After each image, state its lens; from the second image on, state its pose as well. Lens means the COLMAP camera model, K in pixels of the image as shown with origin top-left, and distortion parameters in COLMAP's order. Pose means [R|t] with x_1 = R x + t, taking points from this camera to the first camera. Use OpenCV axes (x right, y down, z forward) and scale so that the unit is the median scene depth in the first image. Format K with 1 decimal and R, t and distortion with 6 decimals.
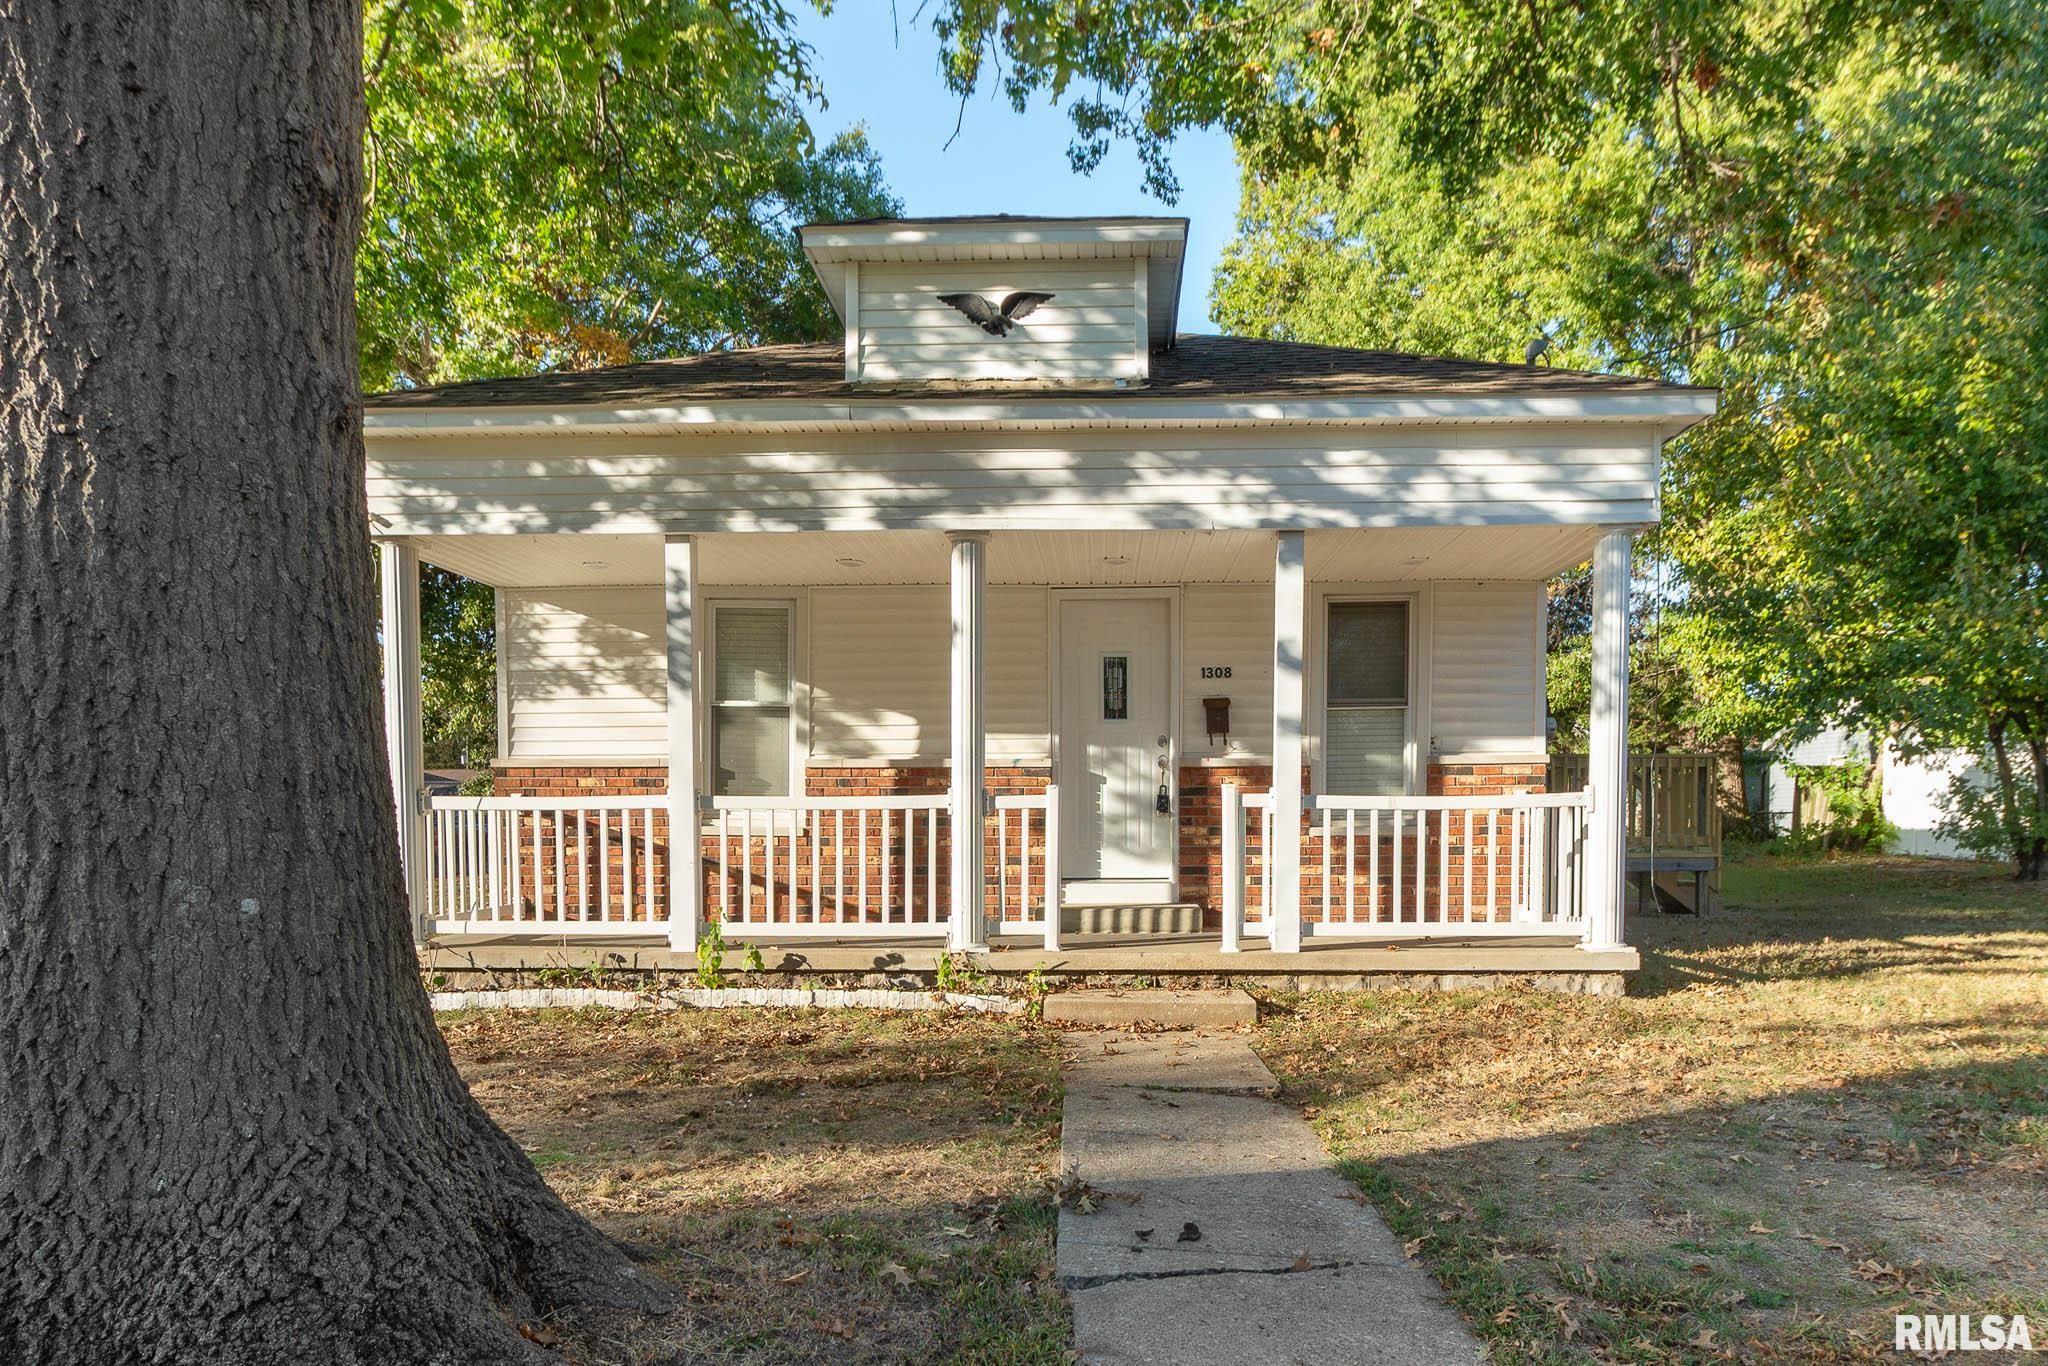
lens RADIAL K [[1301.8, 0, 989.8], [0, 1301.8, 873.3], [0, 0, 1]] dist [0.007634, 0.001776]
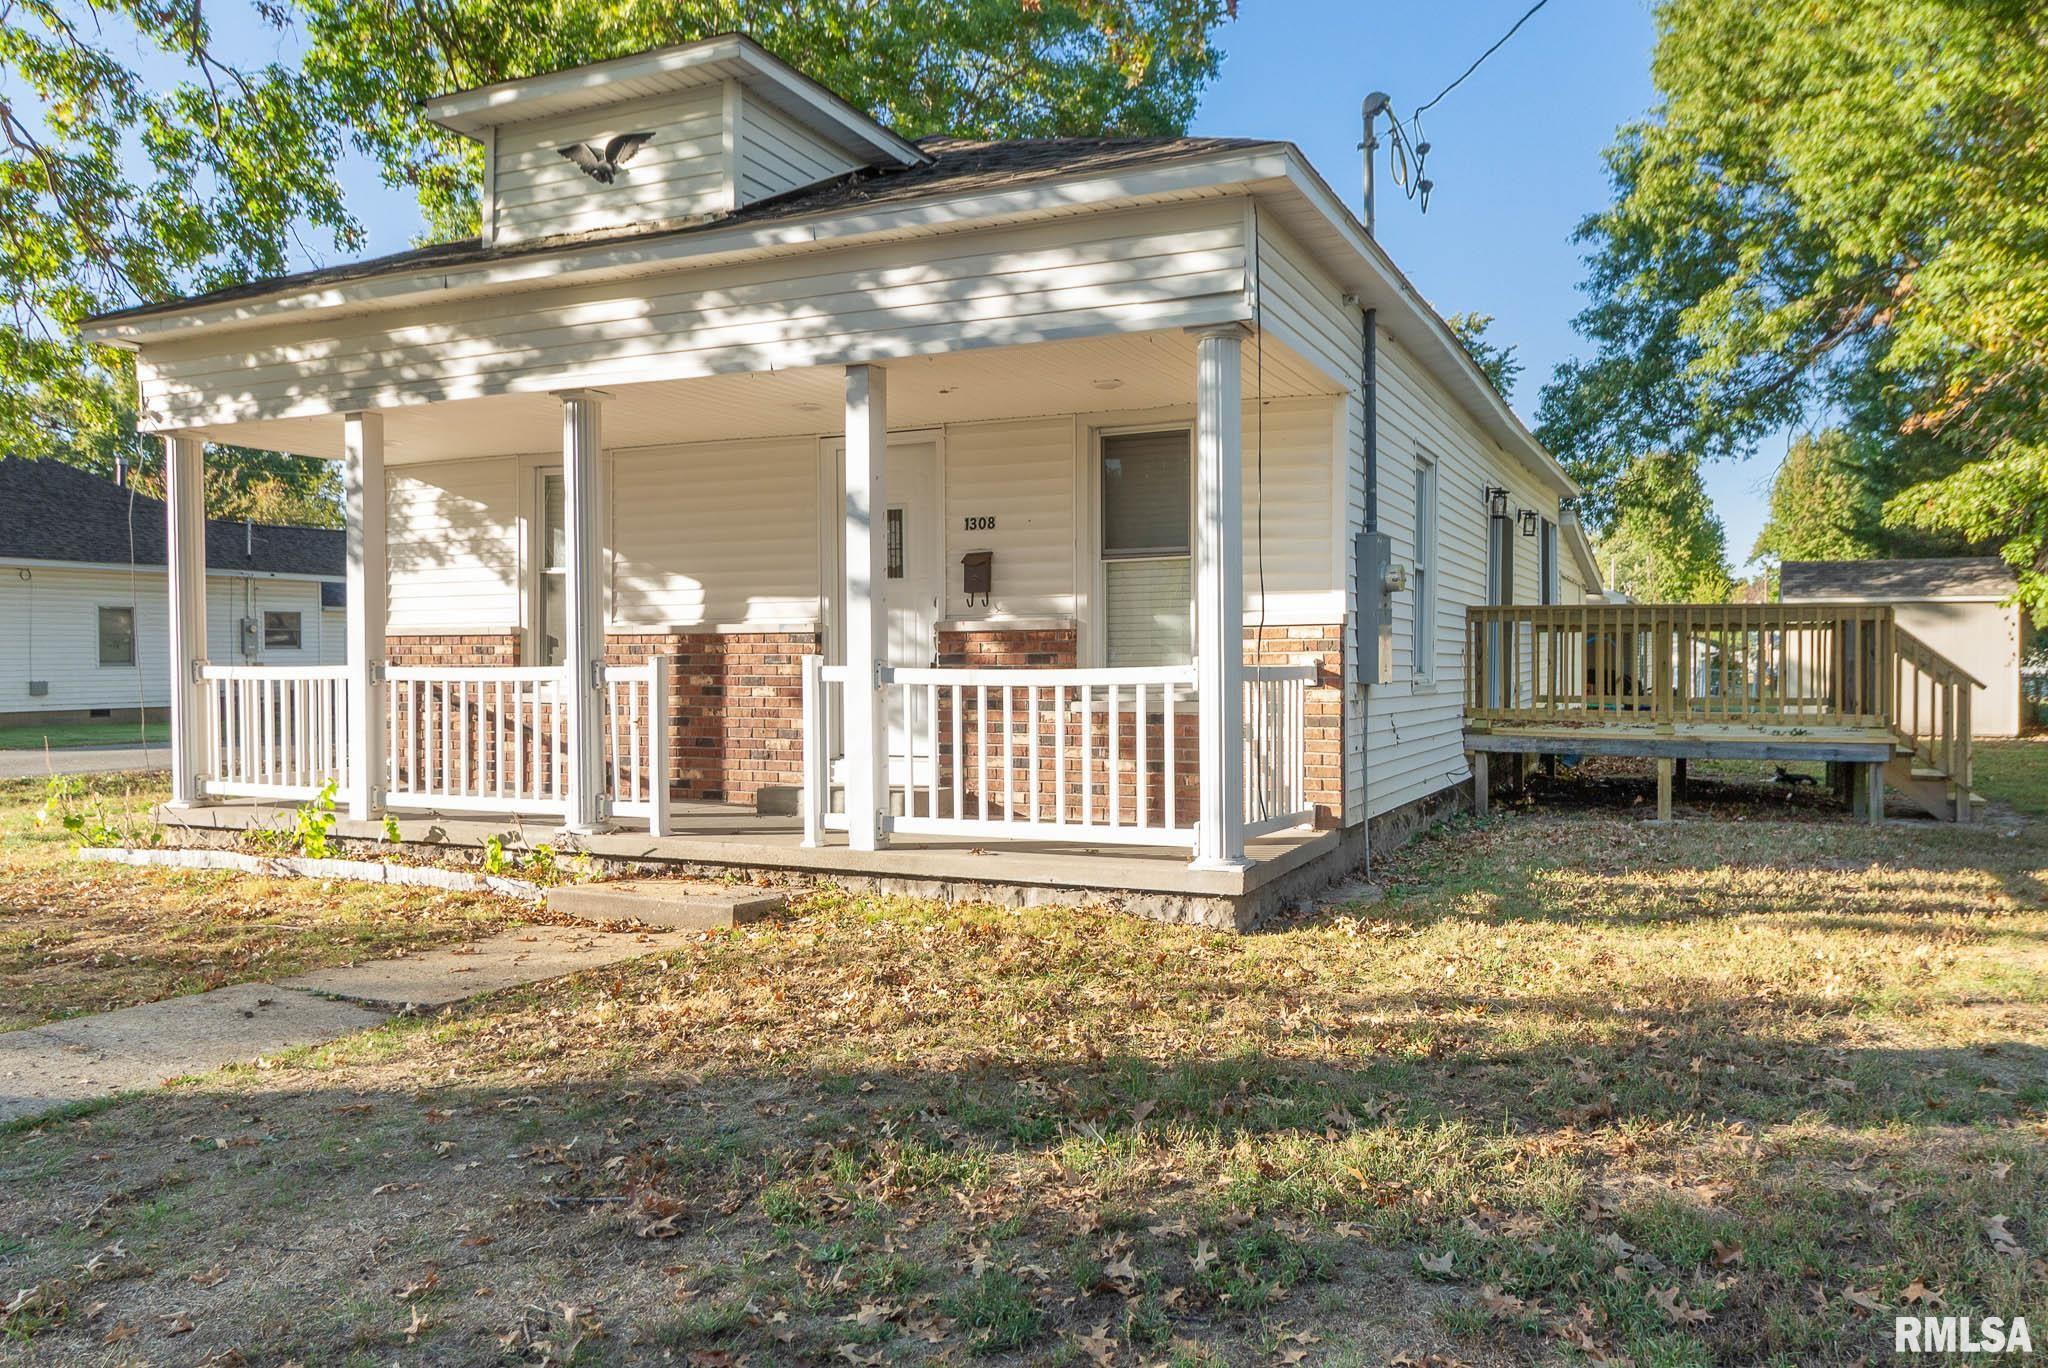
lens RADIAL K [[1402.2, 0, 1027.5], [0, 1402.2, 689.5], [0, 0, 1]] dist [0.015120, 0.001441]
pose [[0.928869, 0.007901, -0.370323, 0.672362], [-0.018394, 0.999523, -0.024813, -0.024586], [0.369951, 0.029860, 0.928571, 0.173560]]
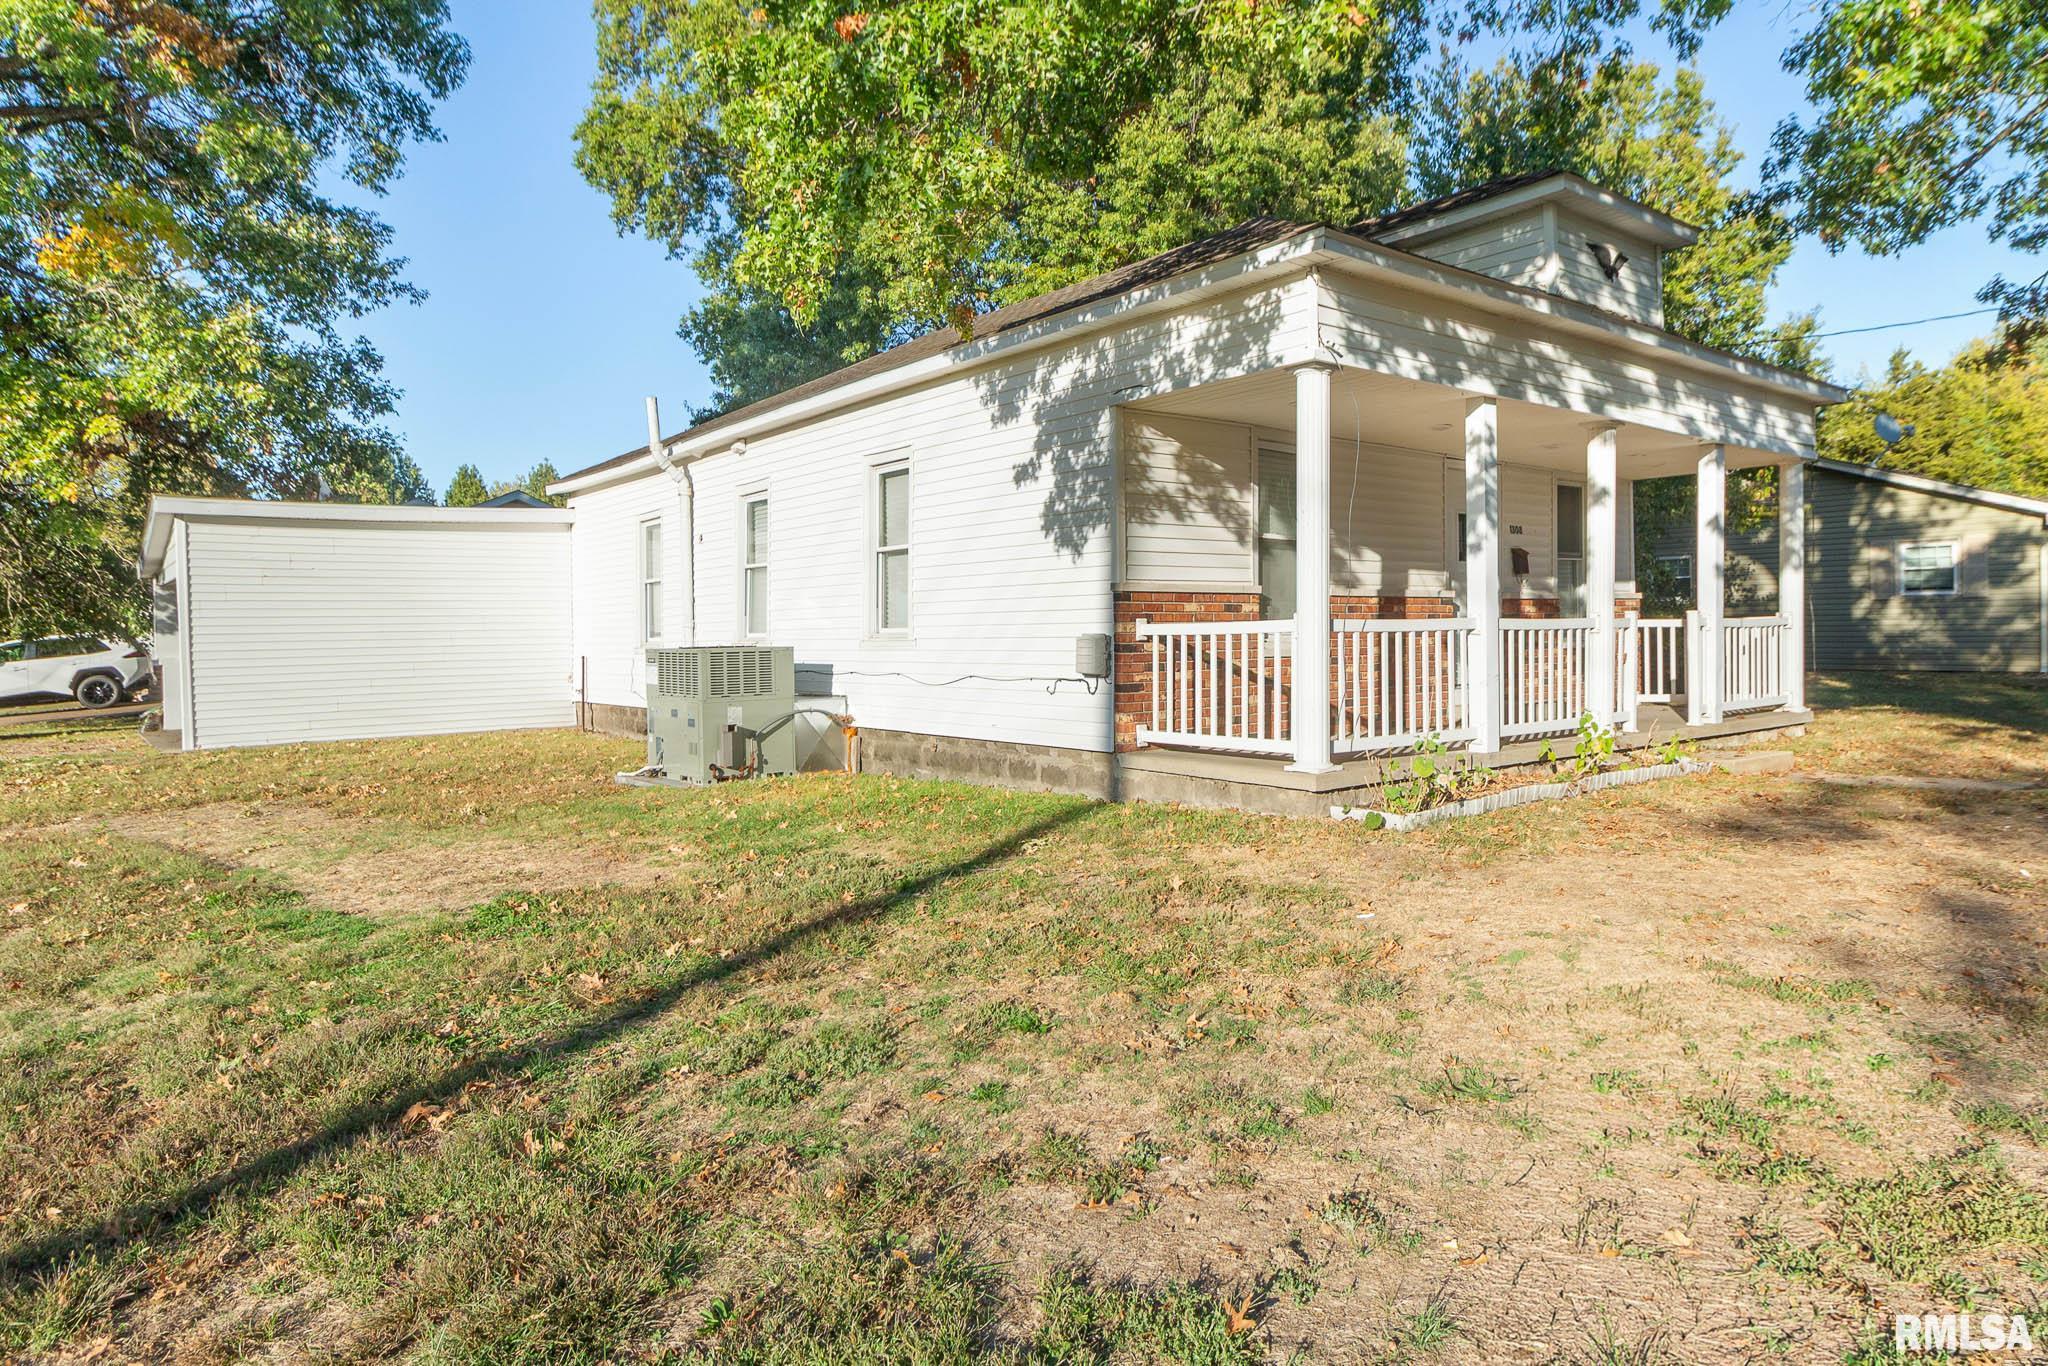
lens RADIAL K [[1301.8, 0, 1021.1], [0, 1301.8, 671.4], [0, 0, 1]] dist [0.007634, 0.001776]
pose [[0.736959, -0.026313, 0.675426, -1.363944], [0.044985, 0.998936, -0.010167, -0.019264], [-0.674439, 0.037877, 0.737358, 0.428501]]
